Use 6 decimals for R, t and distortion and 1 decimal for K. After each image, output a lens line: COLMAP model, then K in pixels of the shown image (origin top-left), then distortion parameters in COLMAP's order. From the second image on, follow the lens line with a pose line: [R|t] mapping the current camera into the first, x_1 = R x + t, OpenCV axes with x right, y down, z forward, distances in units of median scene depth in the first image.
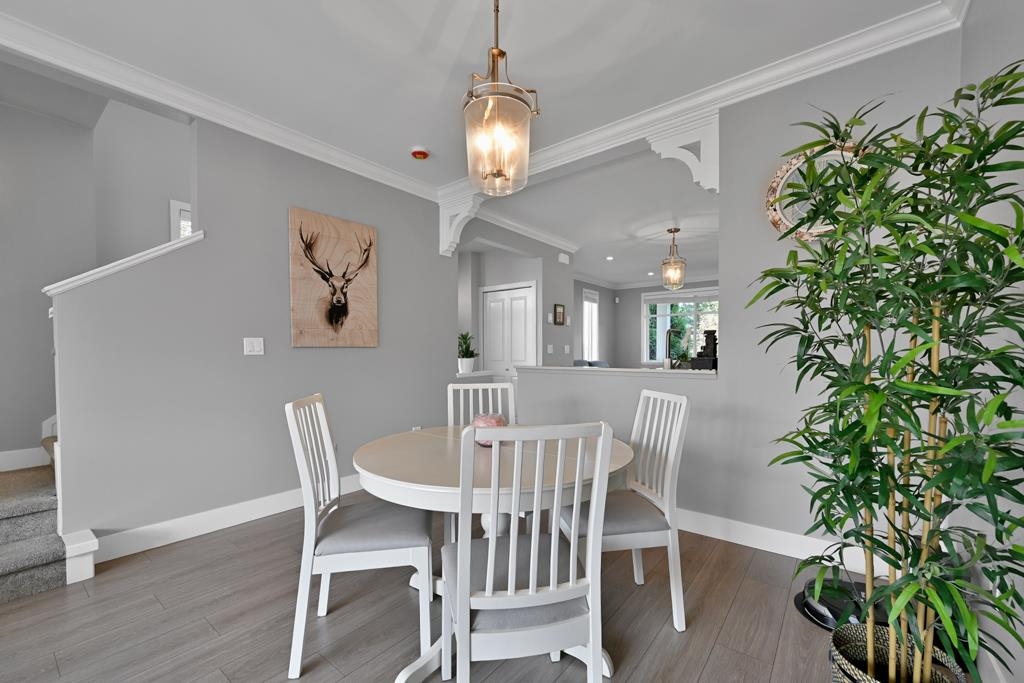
lens RADIAL K [[422.1, 0, 522.5], [0, 422.1, 362.5], [0, 0, 1]] dist [0.001894, 0.000204]
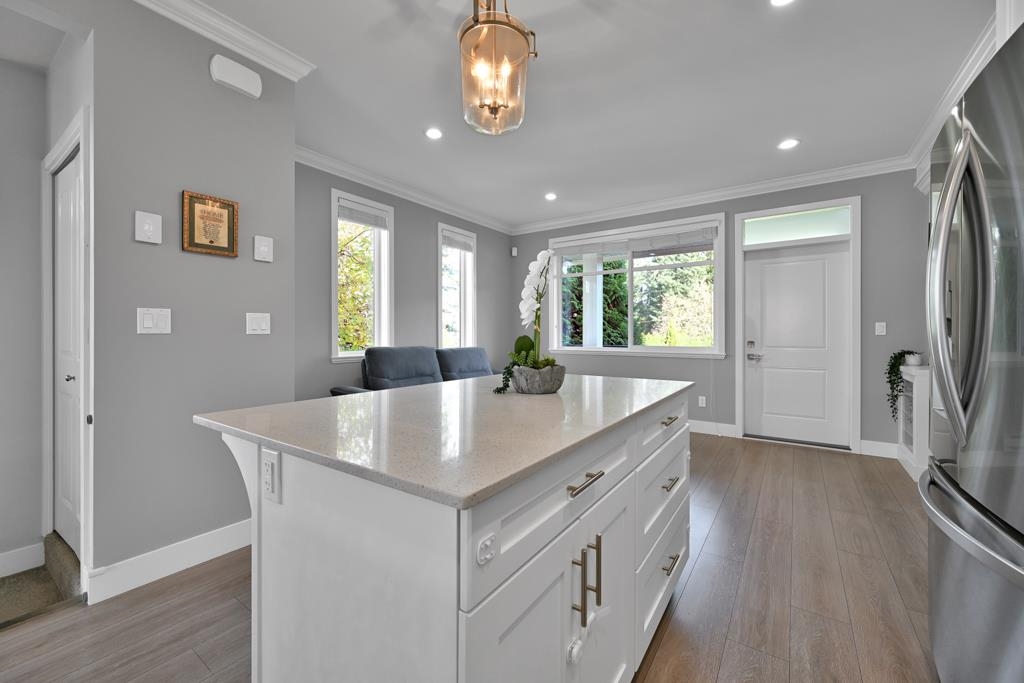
lens RADIAL K [[406.9, 0, 512.0], [0, 406.9, 341.5], [0, 0, 1]] dist [0.002302, 0.000314]
pose [[0.999207, 0.006193, 0.039330, 0.330184], [-0.006076, 0.999977, -0.003081, -0.015316], [-0.039349, 0.002839, 0.999222, 0.644396]]
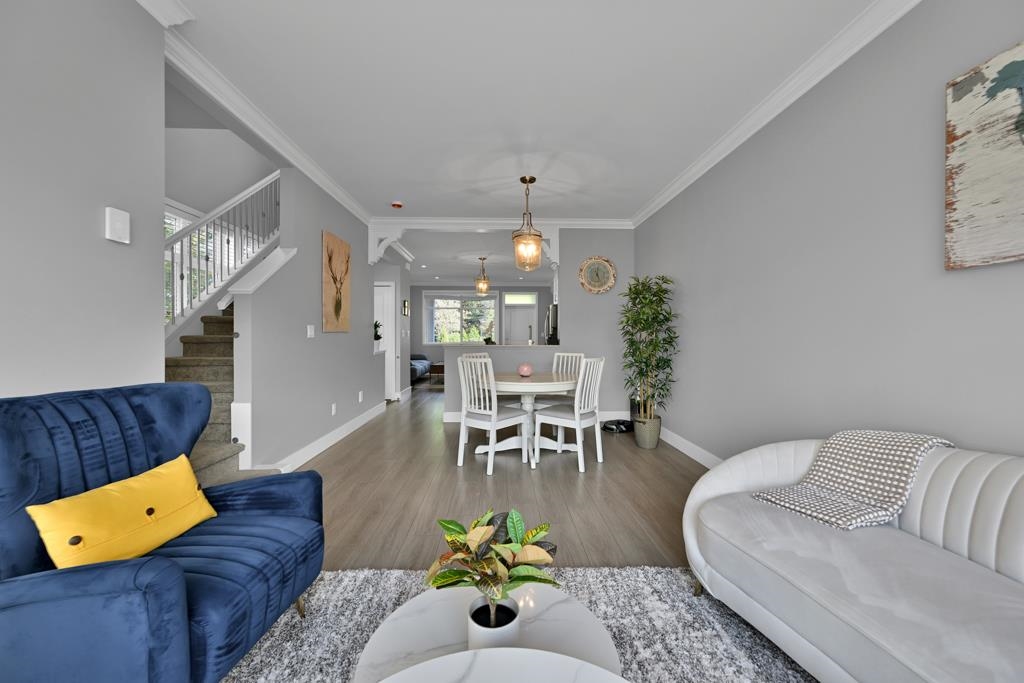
lens RADIAL K [[406.9, 0, 512.0], [0, 406.9, 341.5], [0, 0, 1]] dist [0.002302, 0.000314]
pose [[0.774853, -0.001974, 0.632139, -0.476721], [0.007055, 0.999960, -0.005525, 0.003877], [-0.632102, 0.008741, 0.774836, -0.220576]]
